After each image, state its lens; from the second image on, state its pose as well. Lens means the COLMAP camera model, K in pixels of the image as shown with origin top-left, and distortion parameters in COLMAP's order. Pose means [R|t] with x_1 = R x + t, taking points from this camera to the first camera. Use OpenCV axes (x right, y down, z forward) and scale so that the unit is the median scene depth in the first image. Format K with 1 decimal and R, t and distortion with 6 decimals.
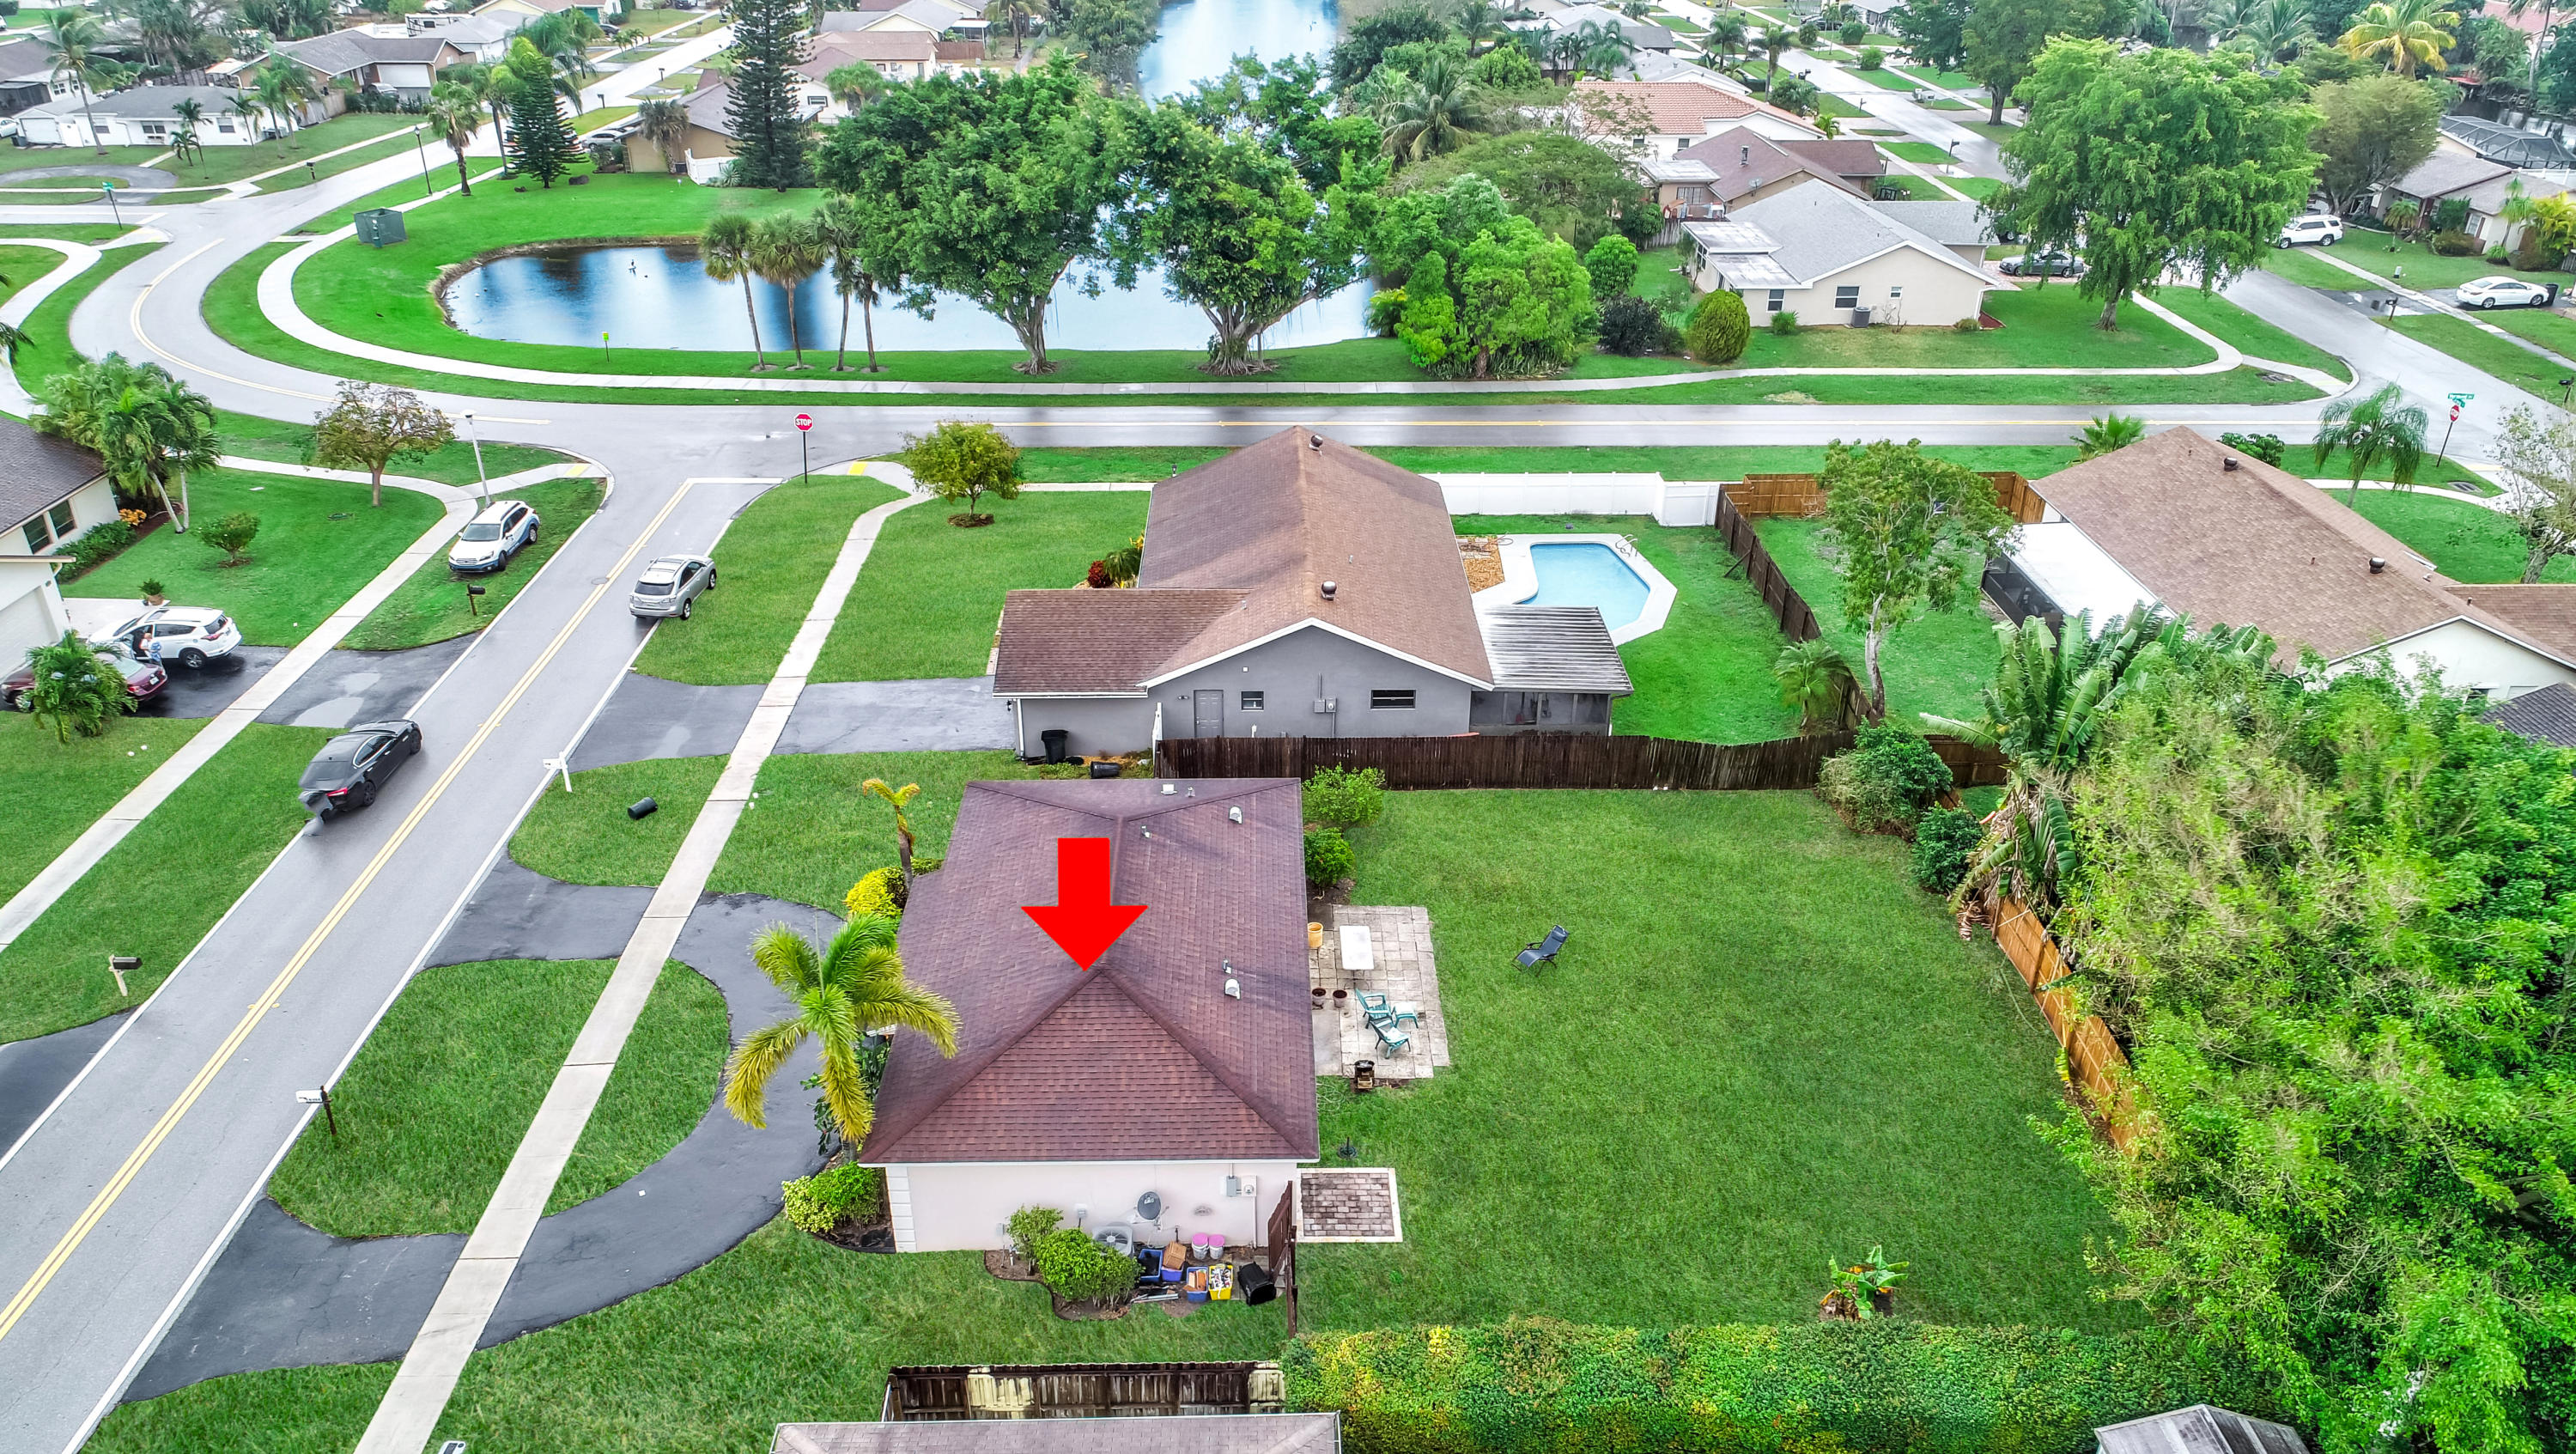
lens RADIAL K [[1720.6, 0, 1274.5], [0, 1720.6, 806.5], [0, 0, 1]] dist [0.000328, -0.000385]
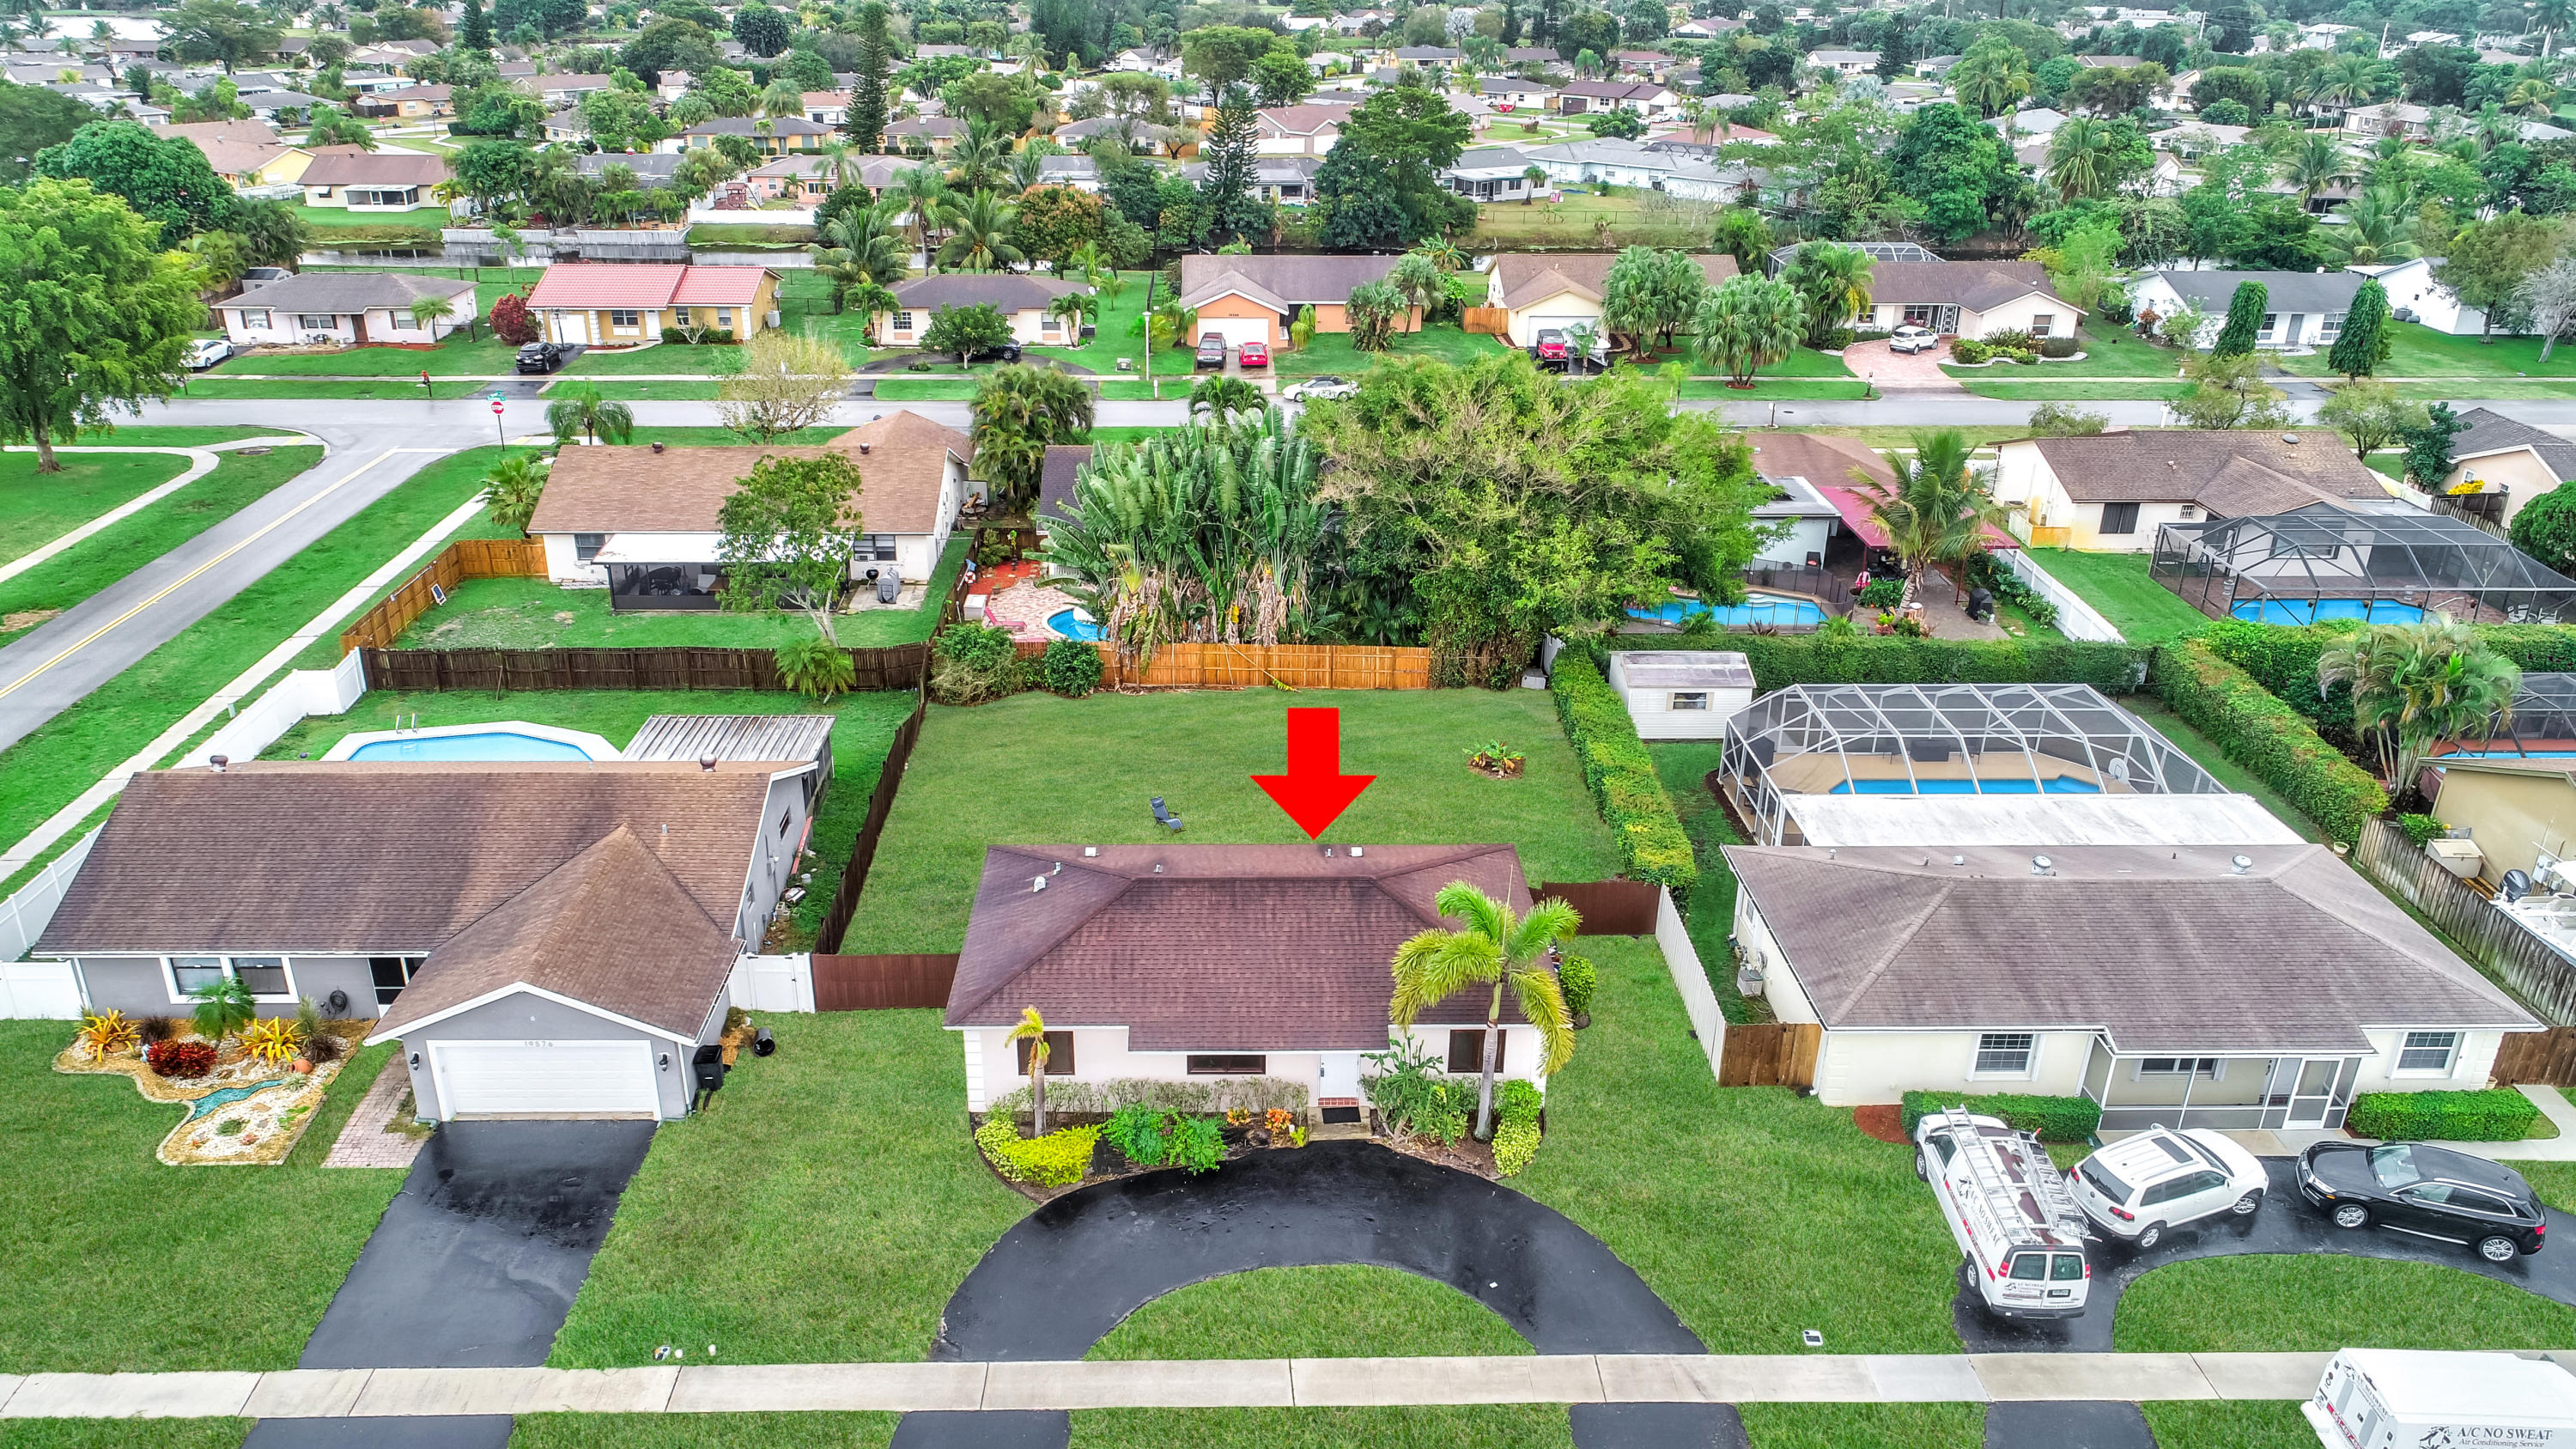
lens RADIAL K [[1724.4, 0, 1236.7], [0, 1724.4, 733.2], [0, 0, 1]] dist [-0.000428, -0.002662]
pose [[0.000330, -0.422584, 0.906324, -0.596161], [0.501540, 0.784162, 0.365442, -0.247836], [-0.865134, 0.454437, 0.212202, 0.400722]]
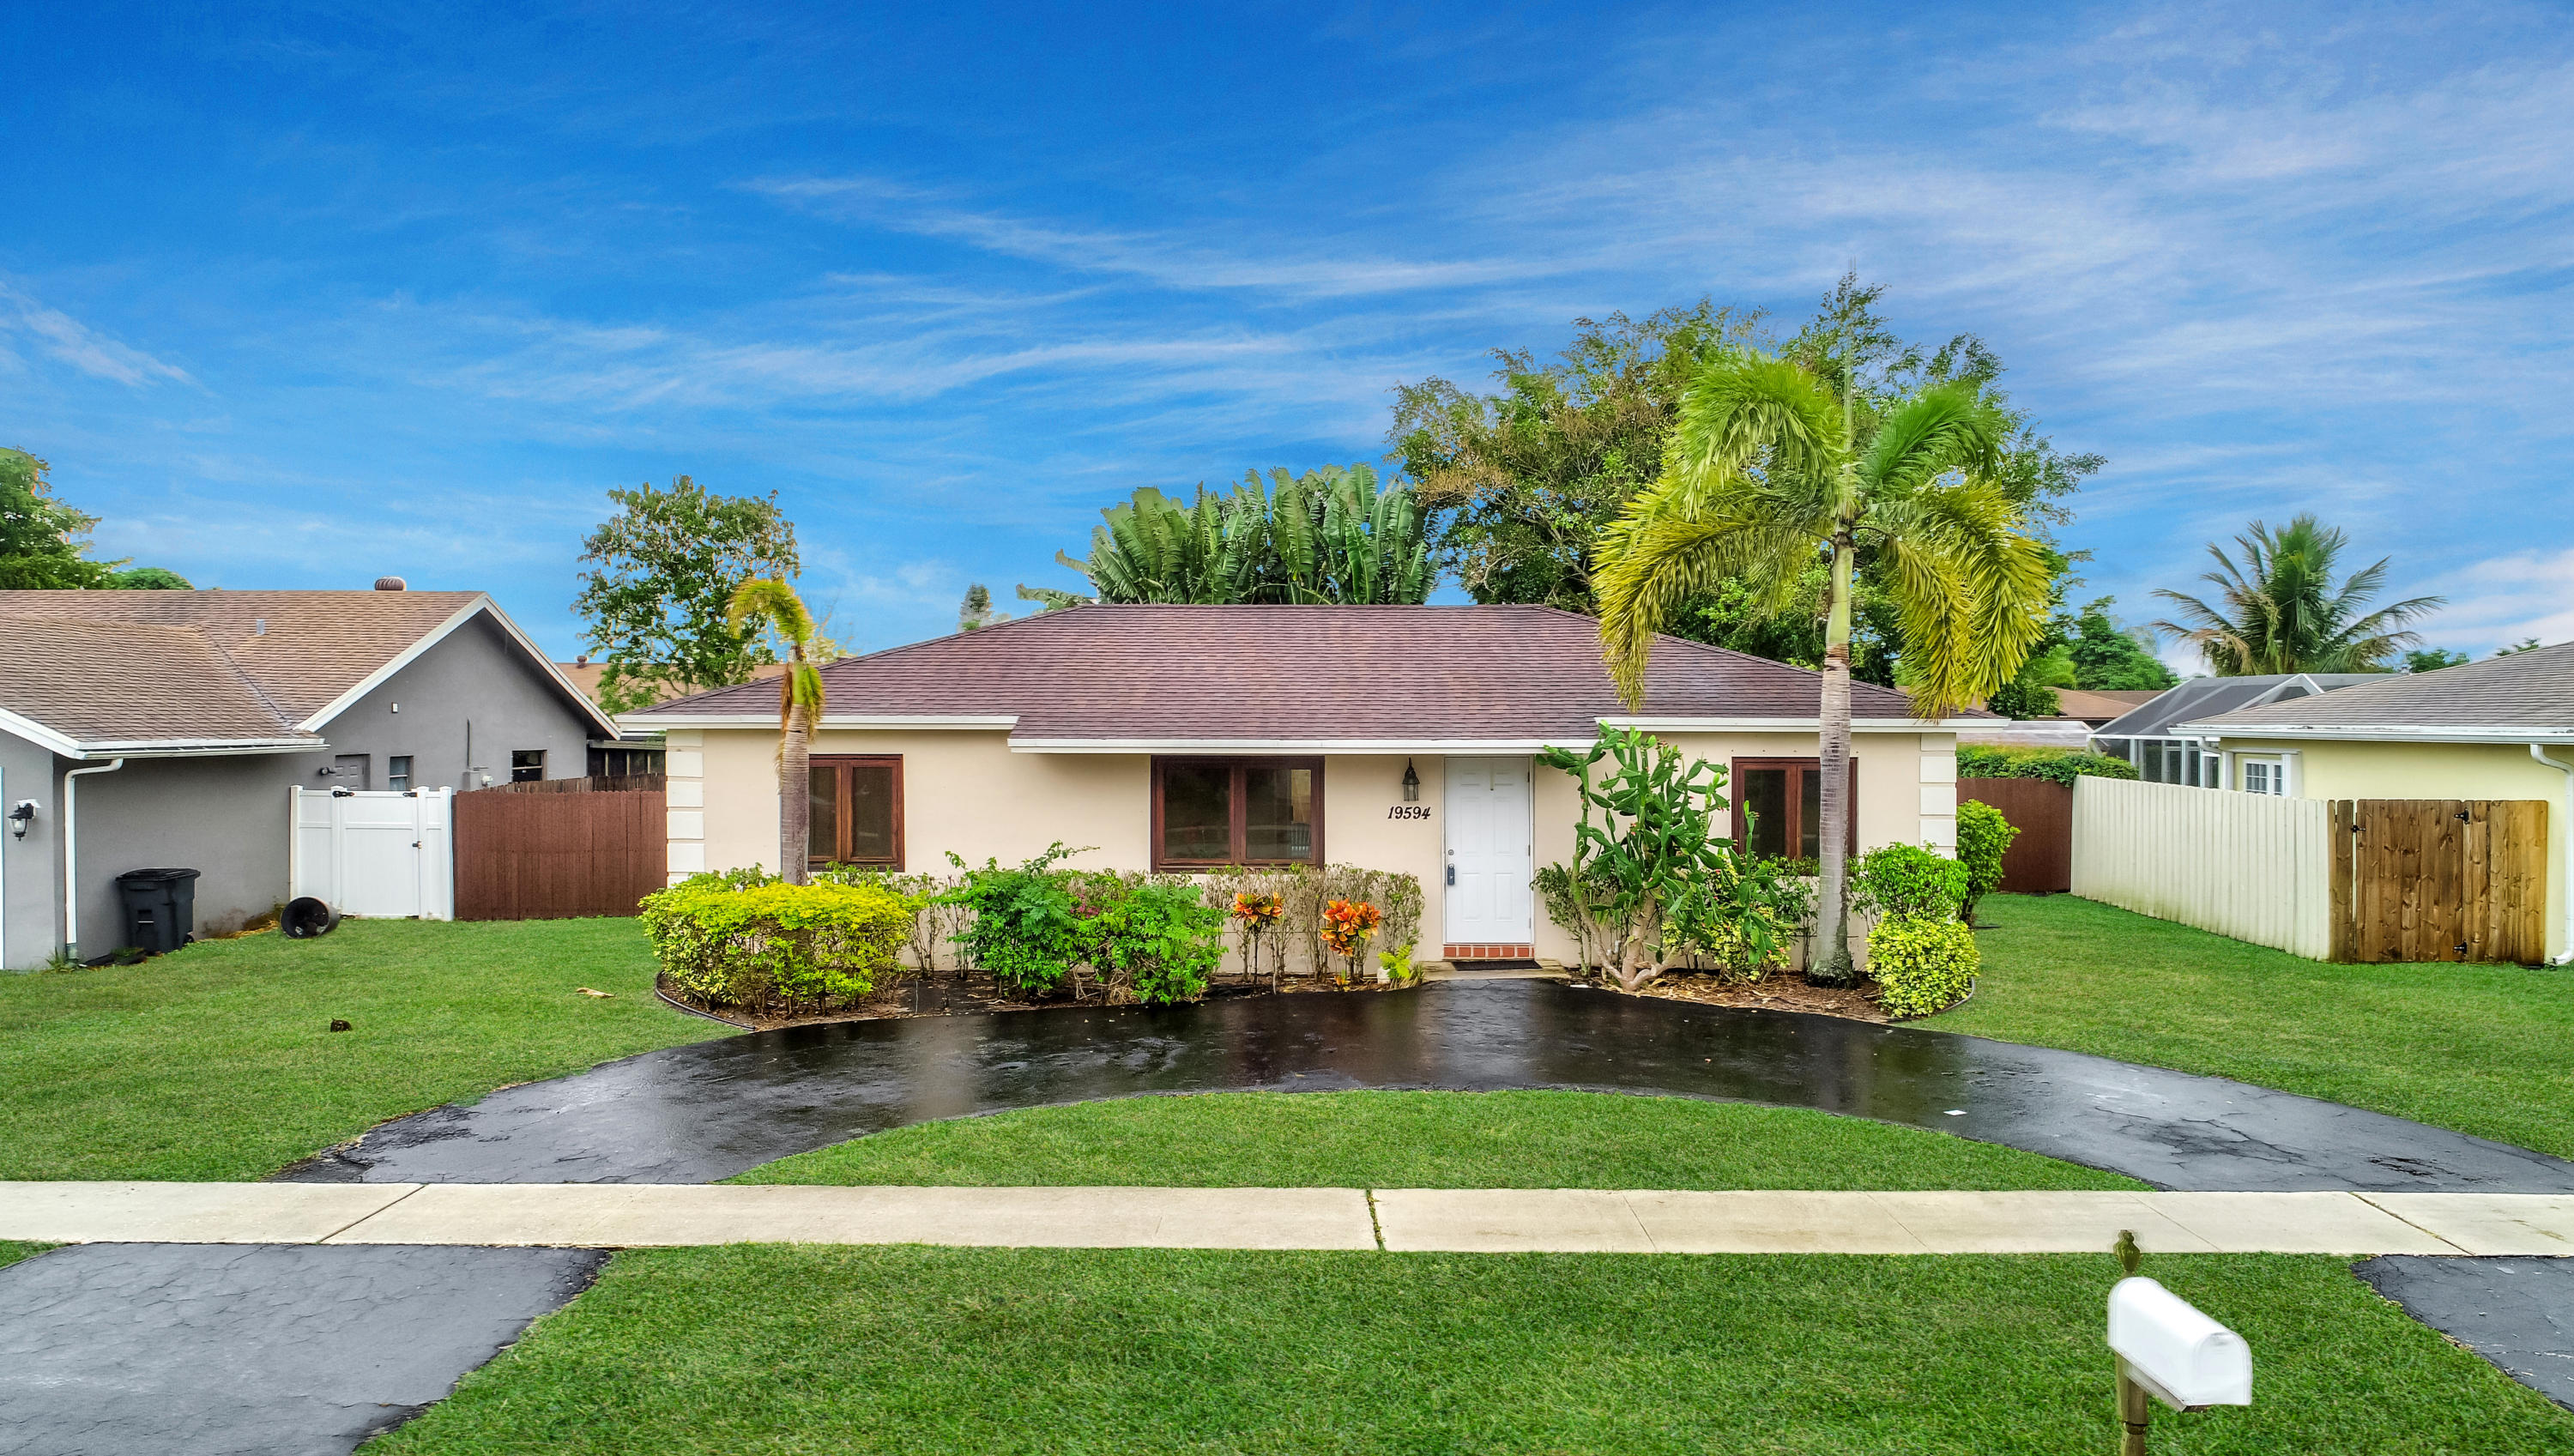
lens RADIAL K [[1746.2, 0, 1287.0], [0, 1746.2, 728.0], [0, 0, 1]] dist [-0.004001, -0.000616]
pose [[0.036874, -0.009132, 0.999278, -0.378925], [0.506245, 0.862322, -0.010801, 0.046839], [-0.861601, 0.506278, 0.036420, 0.555432]]
